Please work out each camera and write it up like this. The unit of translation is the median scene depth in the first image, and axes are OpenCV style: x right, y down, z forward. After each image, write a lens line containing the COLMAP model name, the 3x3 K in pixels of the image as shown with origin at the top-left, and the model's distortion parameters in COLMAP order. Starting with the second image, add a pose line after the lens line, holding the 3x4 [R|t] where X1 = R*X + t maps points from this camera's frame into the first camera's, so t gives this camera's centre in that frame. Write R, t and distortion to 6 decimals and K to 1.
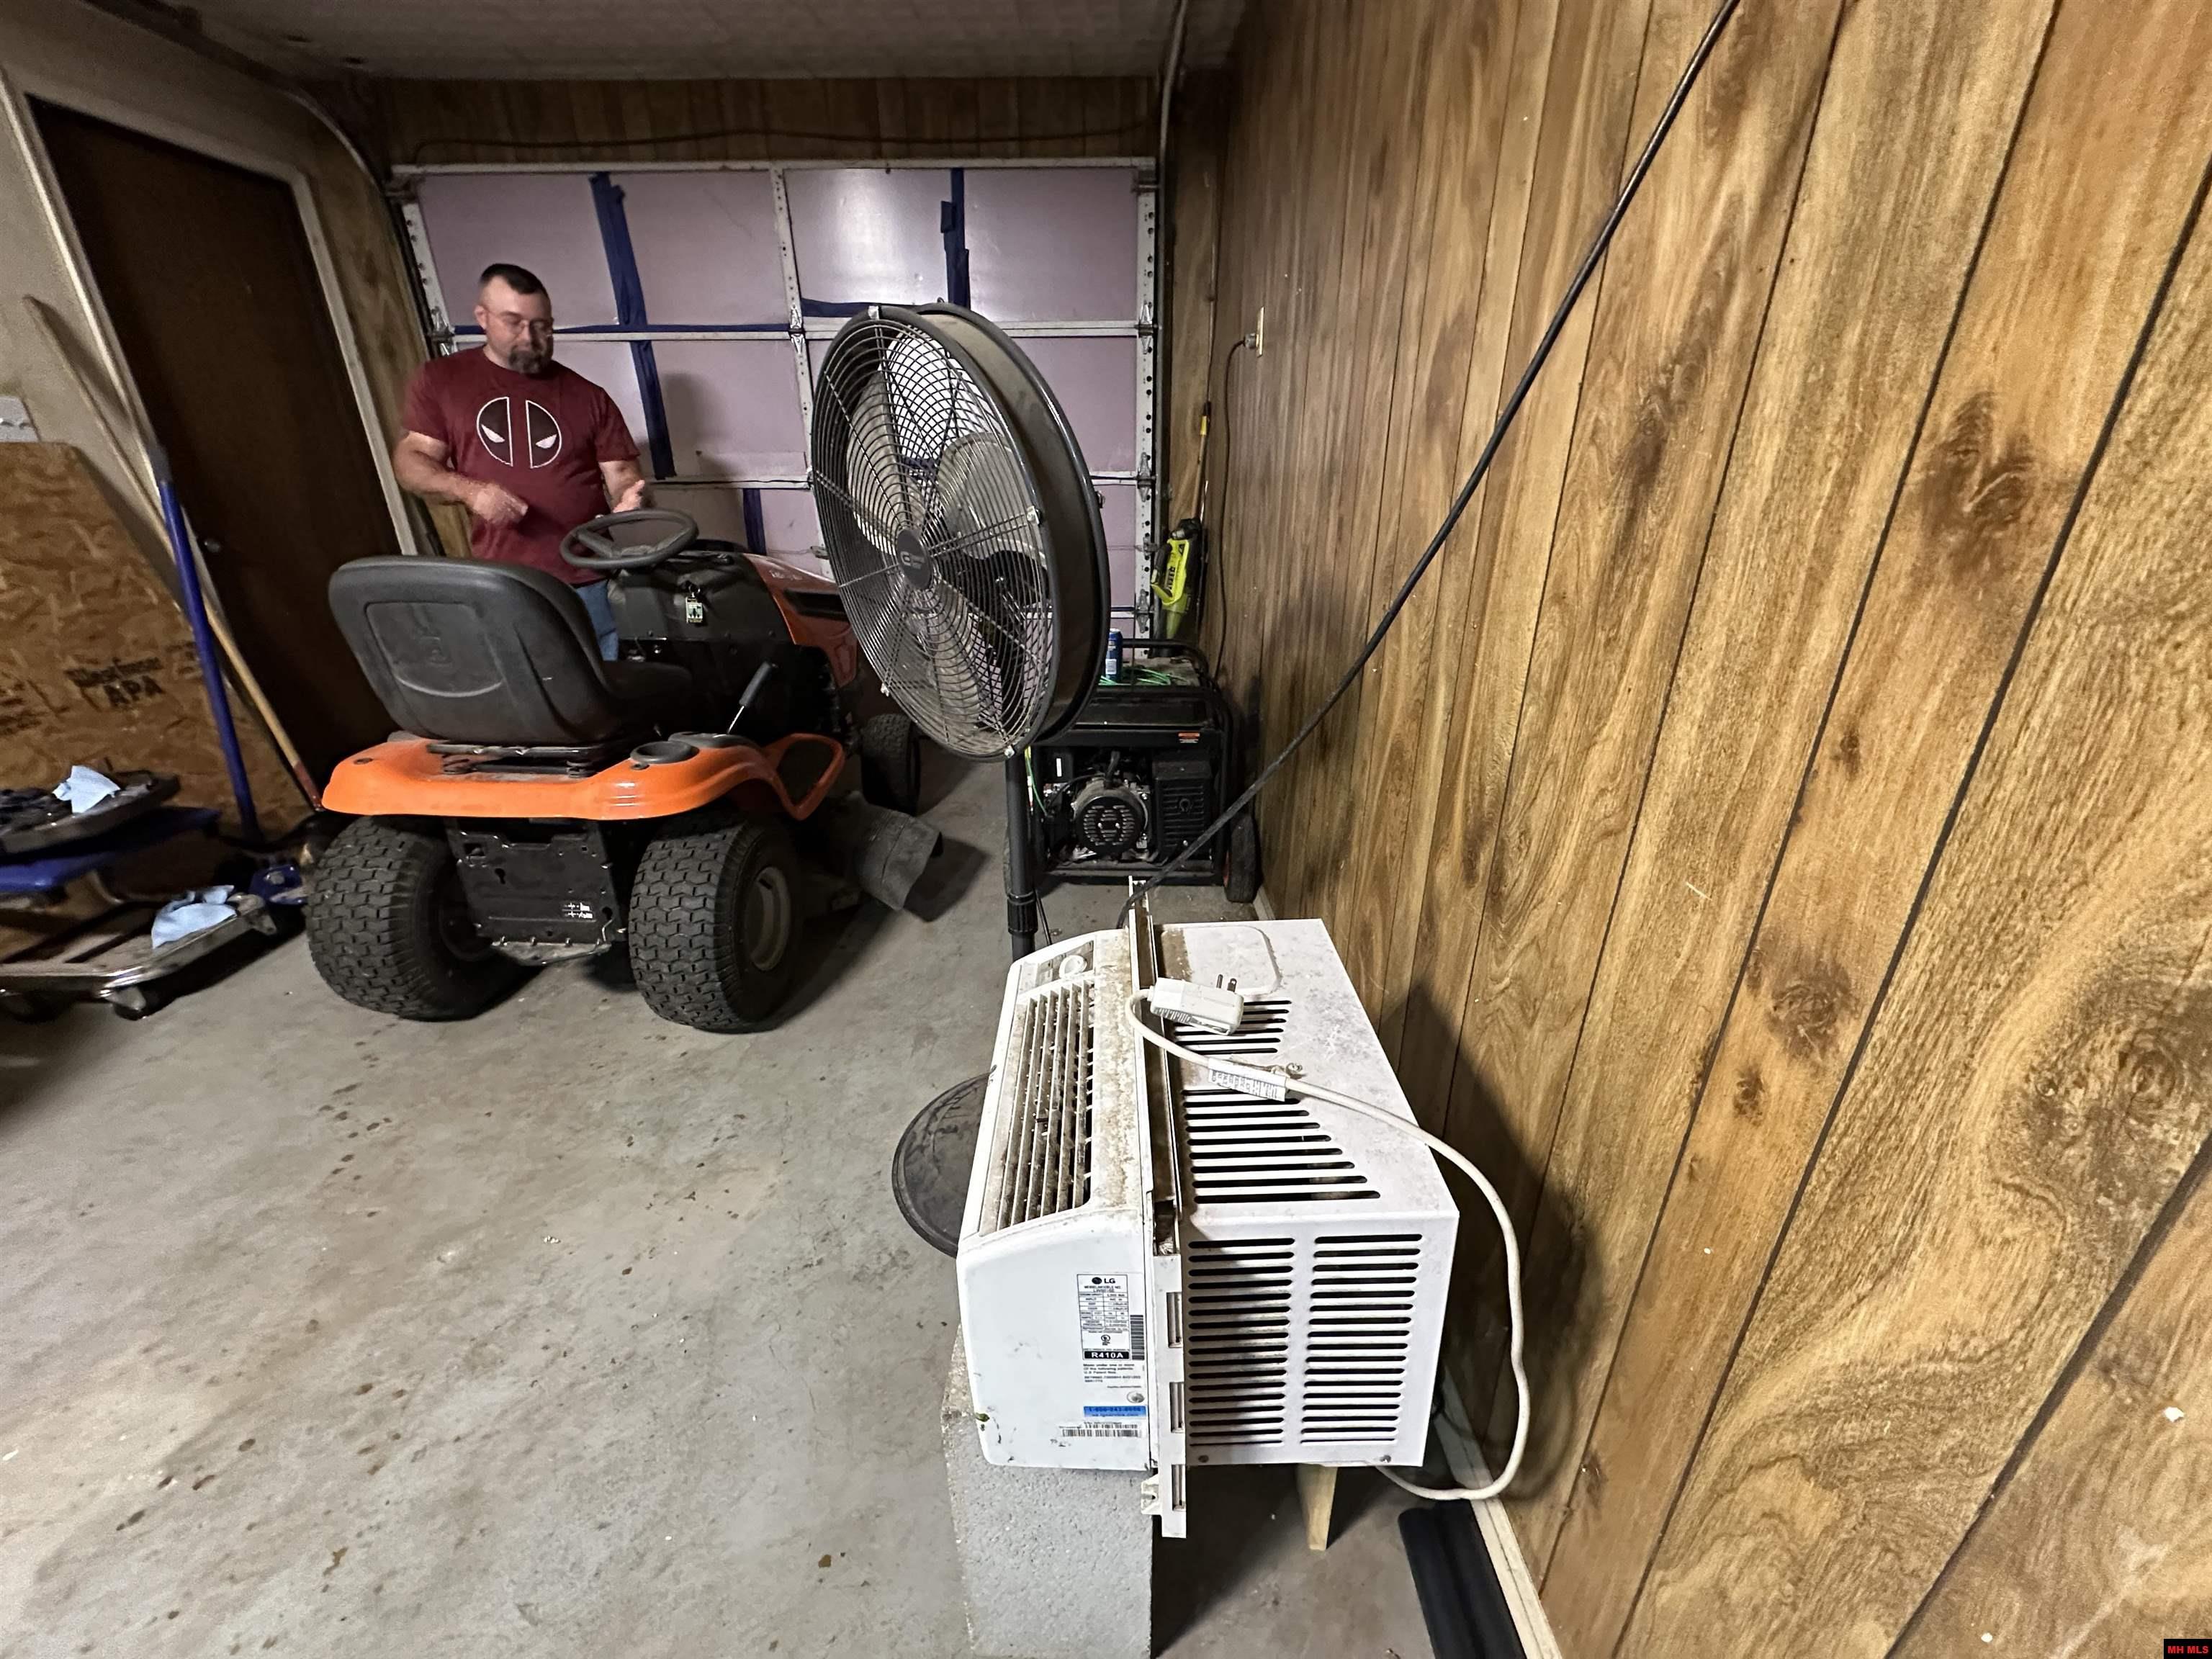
lens RADIAL K [[882.9, 0, 1110.0], [0, 882.9, 827.5], [0, 0, 1]] dist [0.000347, 0.000202]
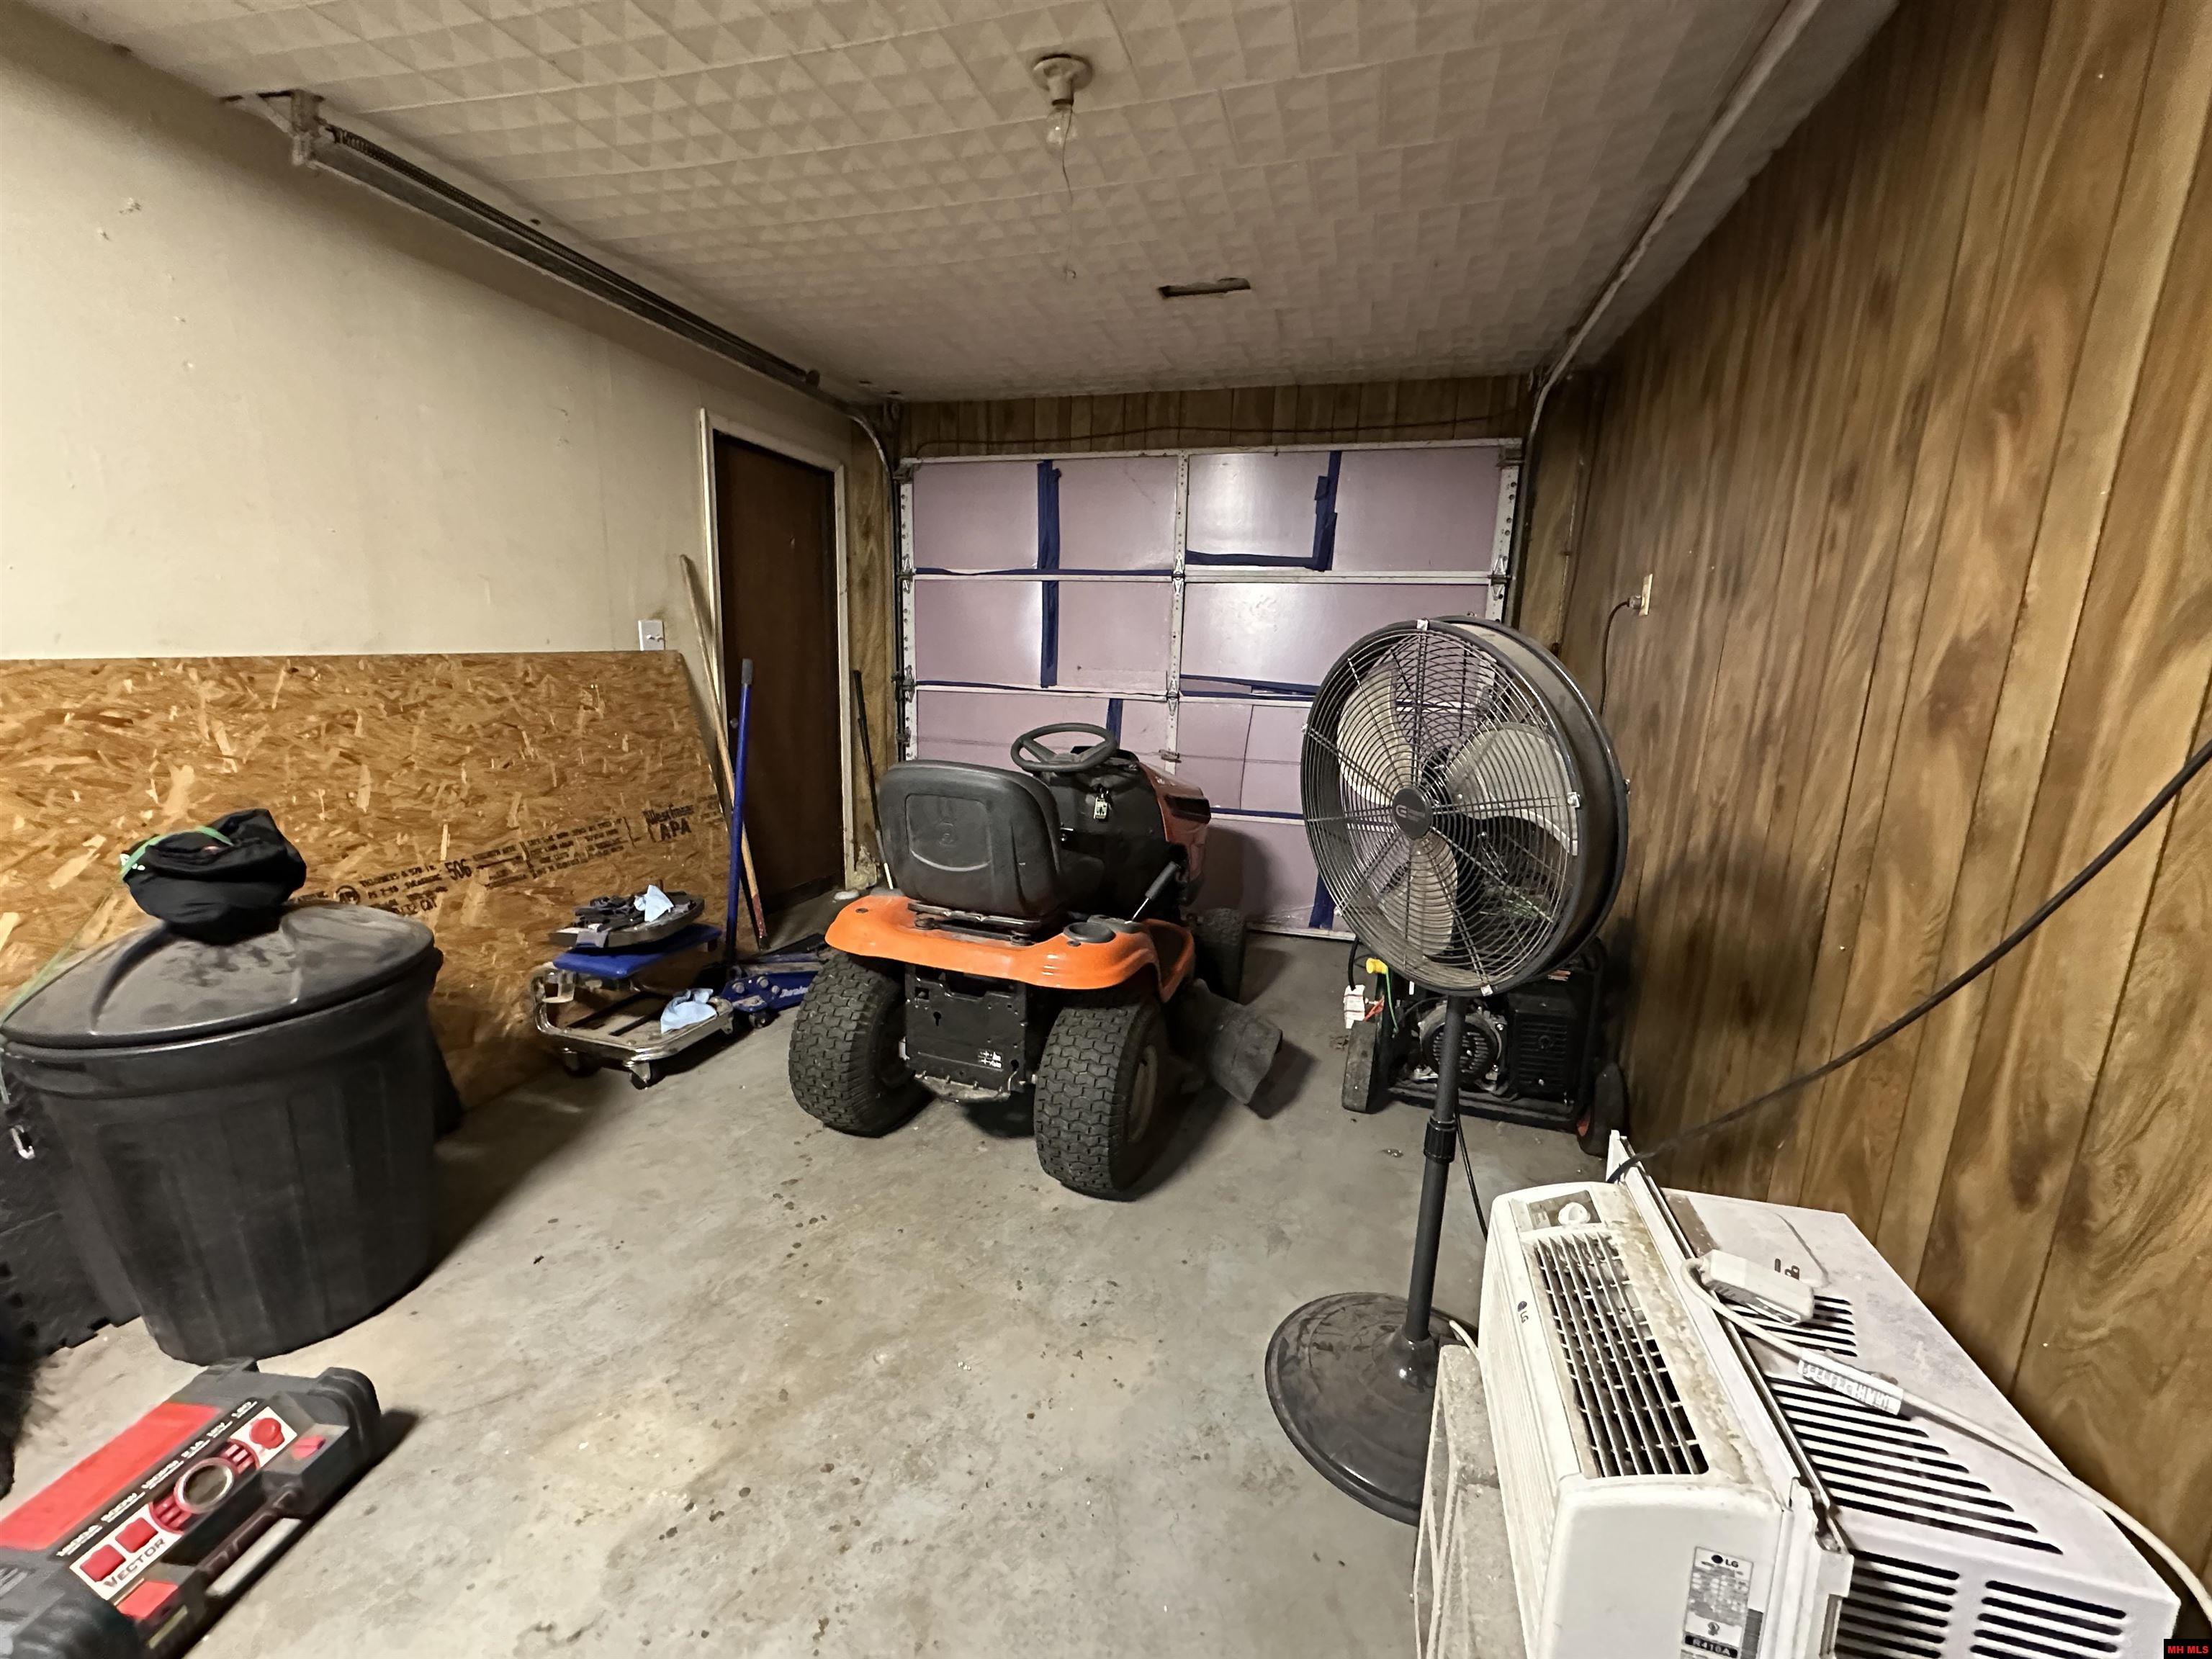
lens RADIAL K [[882.9, 0, 1113.0], [0, 882.9, 829.3], [0, 0, 1]] dist [0.000347, 0.000202]
pose [[0.959001, 0.091310, -0.268289, -0.181081], [-0.144291, 0.972103, -0.184921, -0.007261], [0.243920, 0.216051, 0.945423, -0.119608]]
